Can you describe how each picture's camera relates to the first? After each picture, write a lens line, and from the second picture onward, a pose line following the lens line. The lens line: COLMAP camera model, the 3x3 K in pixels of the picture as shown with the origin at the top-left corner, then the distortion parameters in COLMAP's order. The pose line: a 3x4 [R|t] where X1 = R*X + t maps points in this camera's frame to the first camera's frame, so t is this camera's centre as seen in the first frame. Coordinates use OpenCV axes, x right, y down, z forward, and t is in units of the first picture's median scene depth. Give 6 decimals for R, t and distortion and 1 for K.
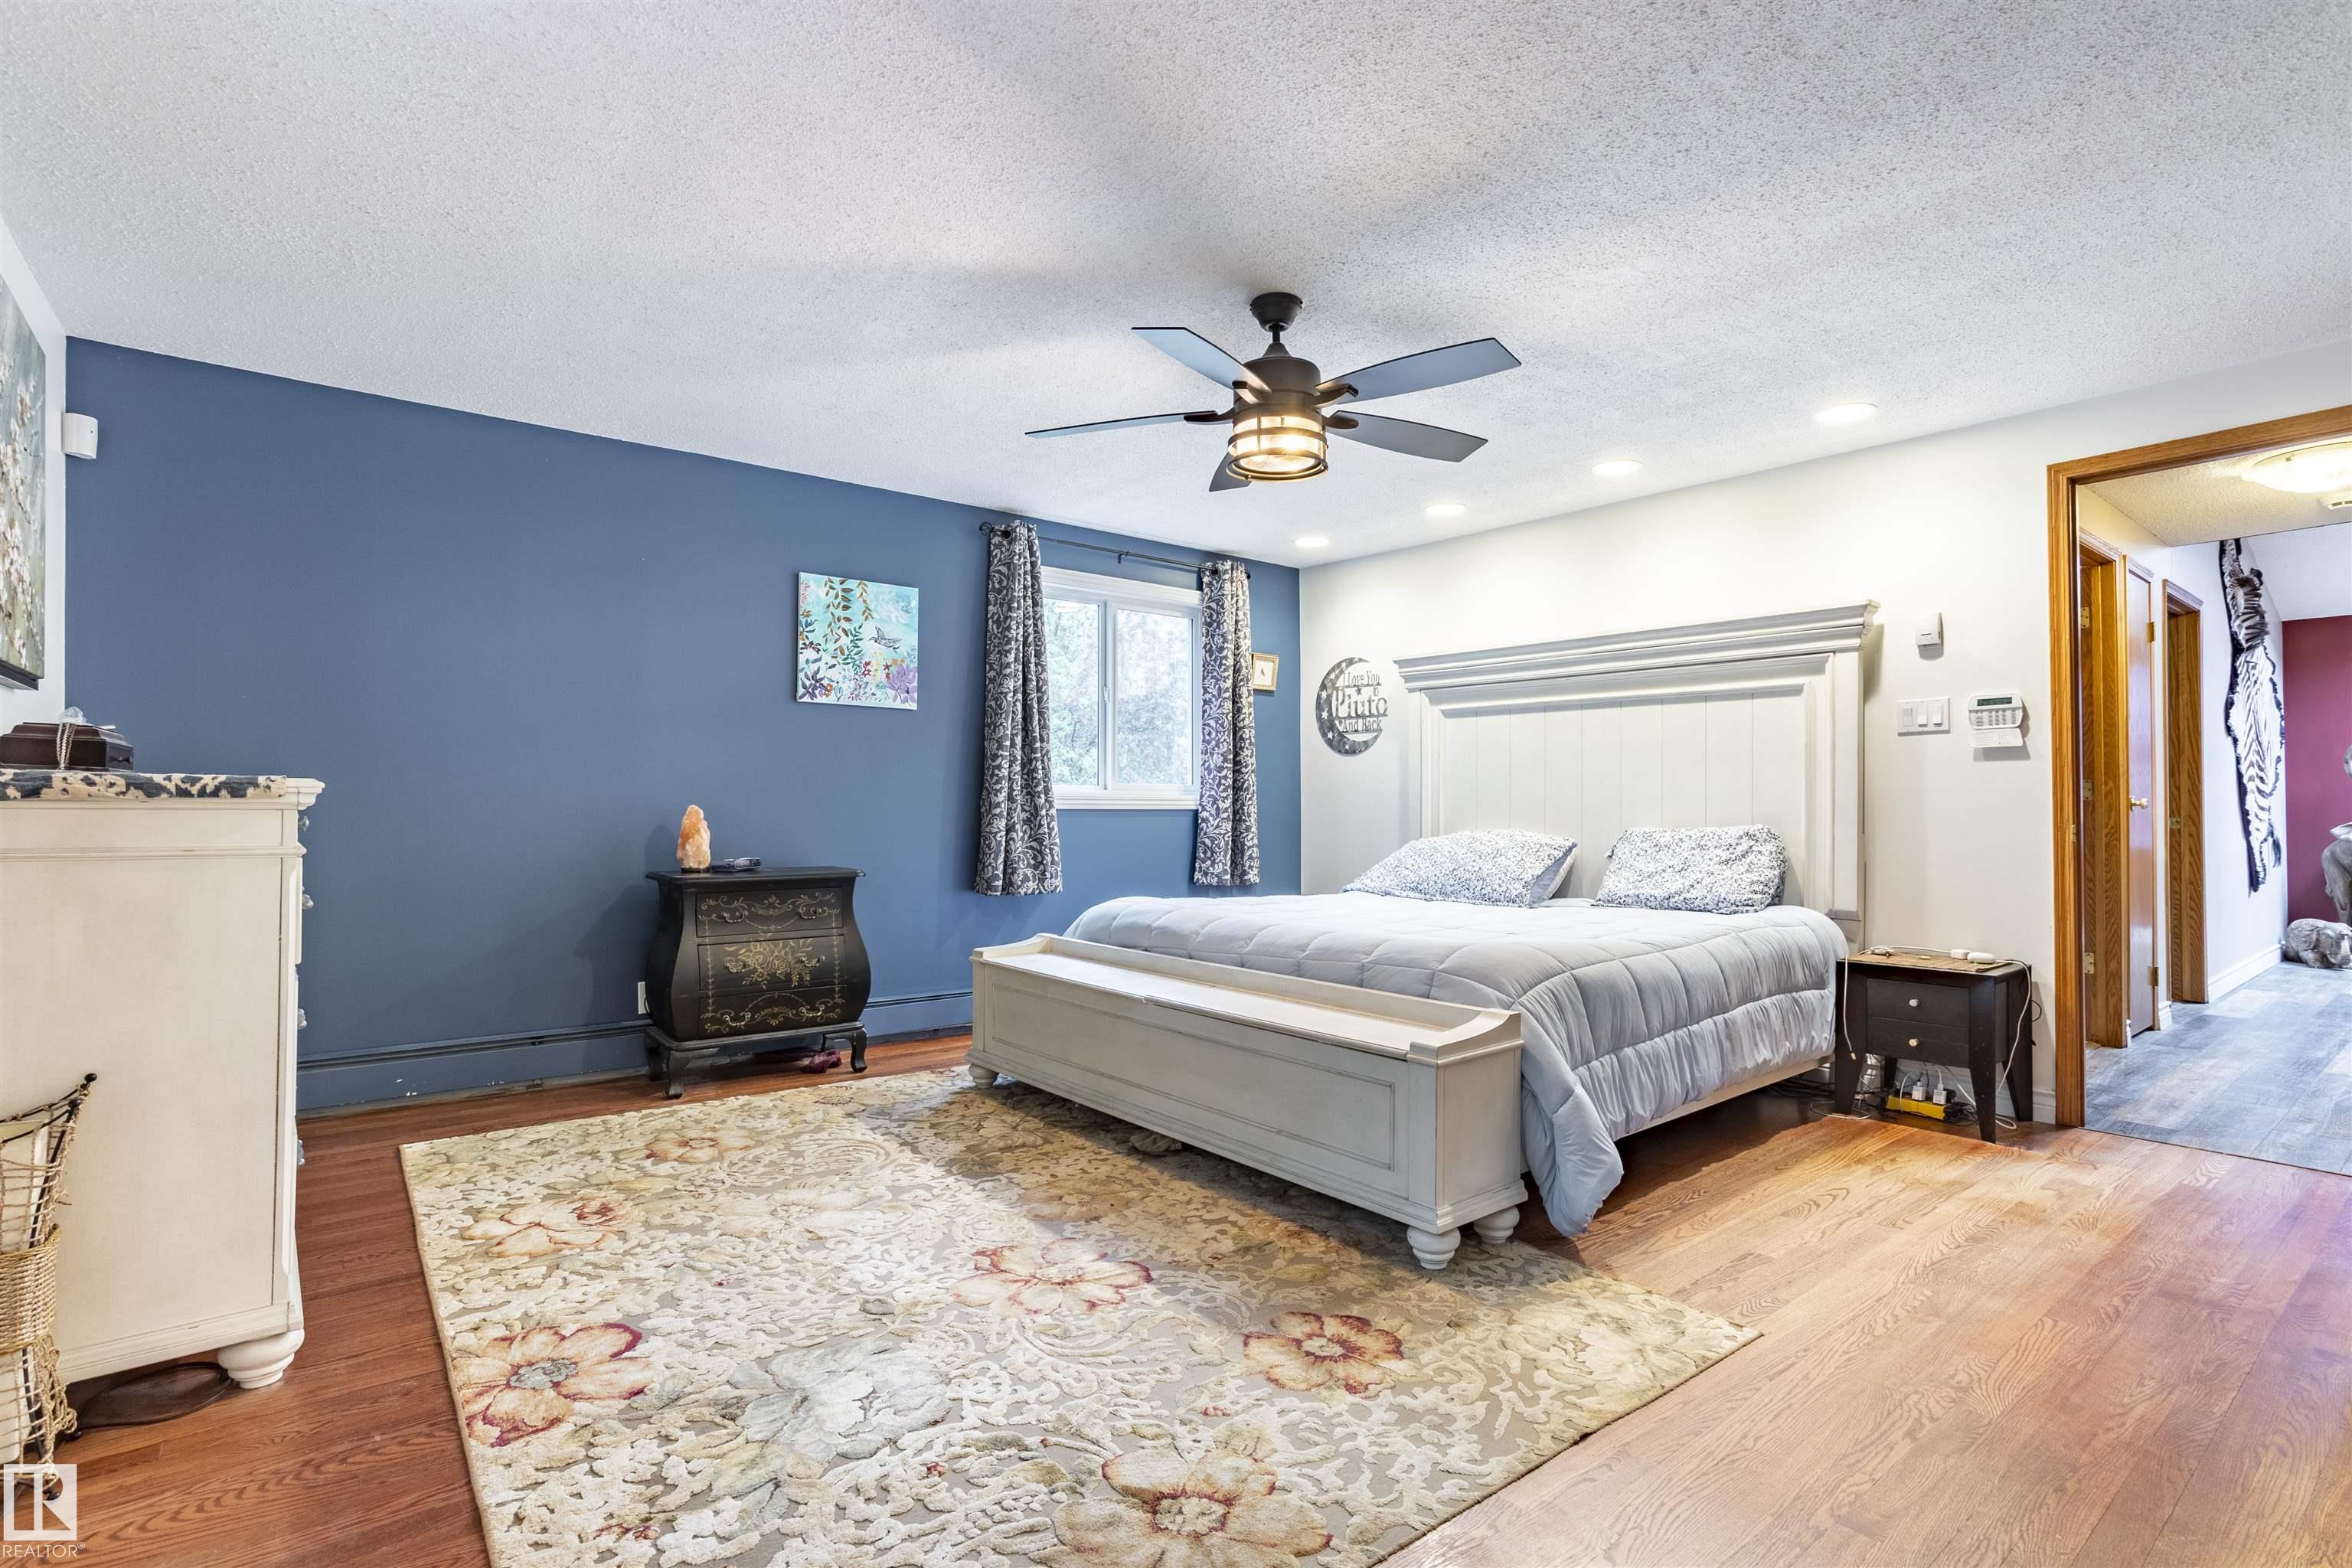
lens RADIAL K [[1136.9, 0, 1184.1], [0, 1136.9, 789.0], [0, 0, 1]] dist [-0.046700, 0.027312]
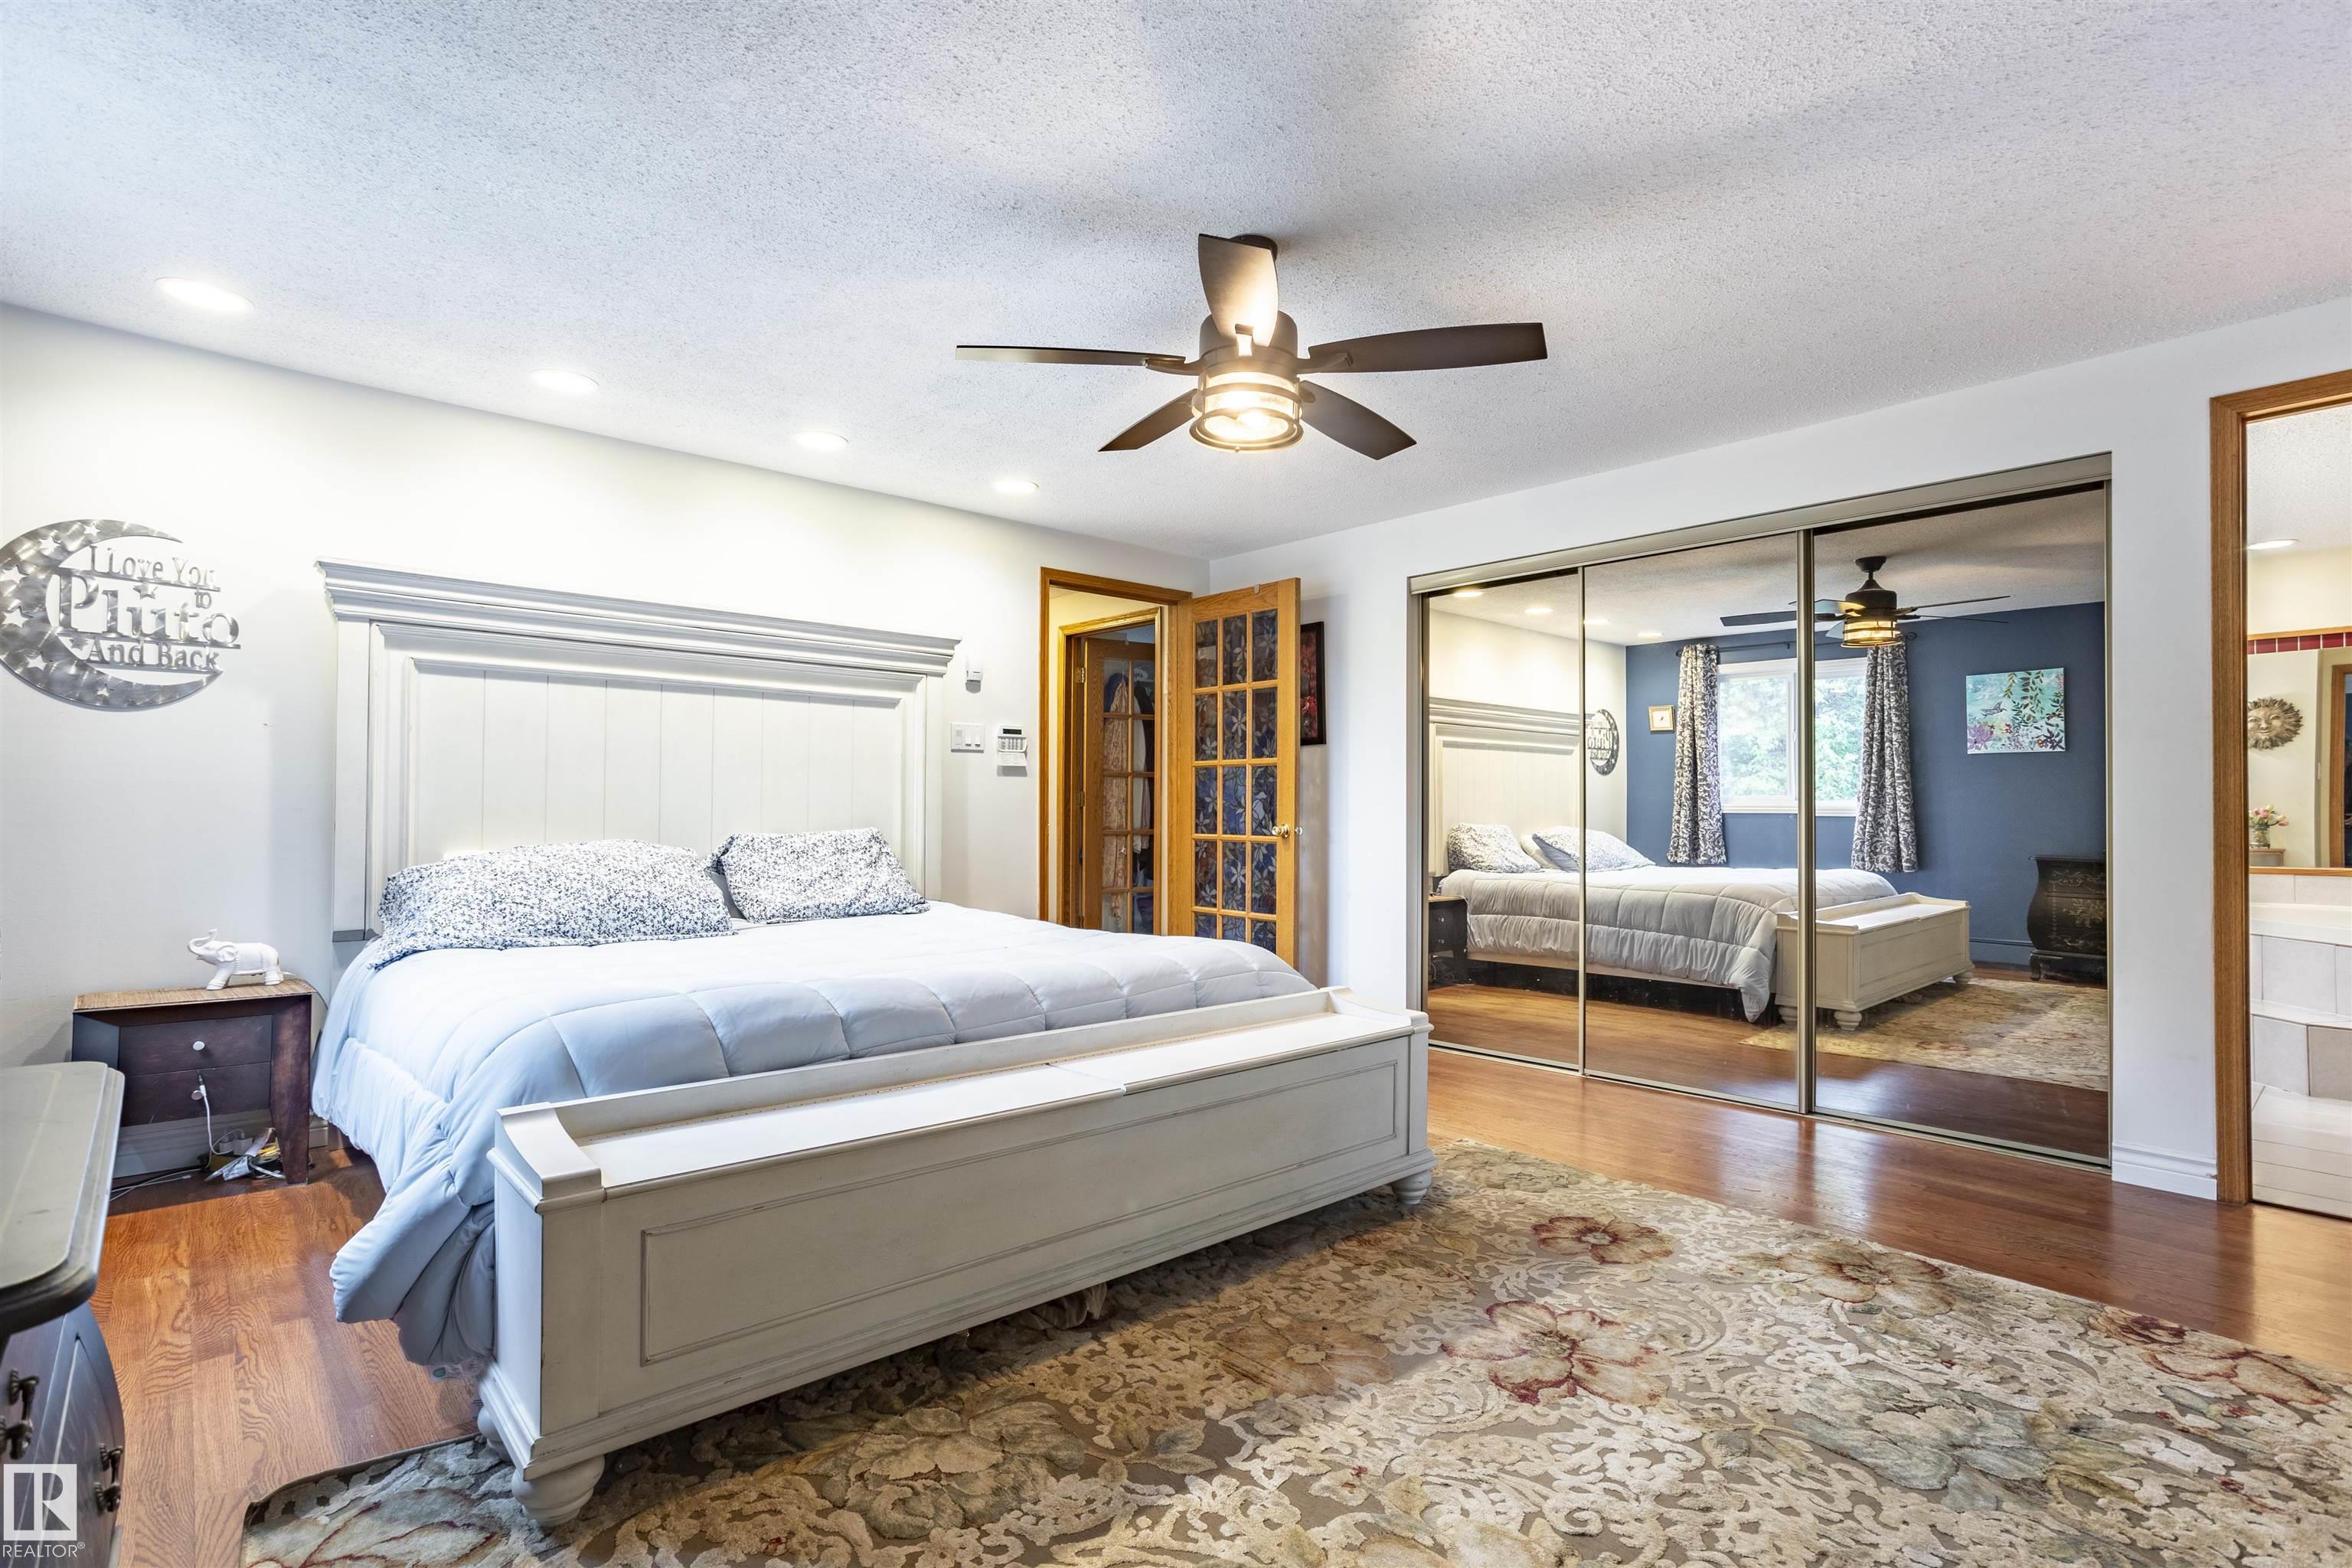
lens RADIAL K [[1136.9, 0, 1183.3], [0, 1136.9, 797.7], [0, 0, 1]] dist [-0.046700, 0.027312]
pose [[-0.061842, 0.010032, 0.998036, -0.747186], [-0.018976, 0.999757, -0.011225, 0.013681], [-0.997906, -0.019633, -0.061636, 1.035339]]
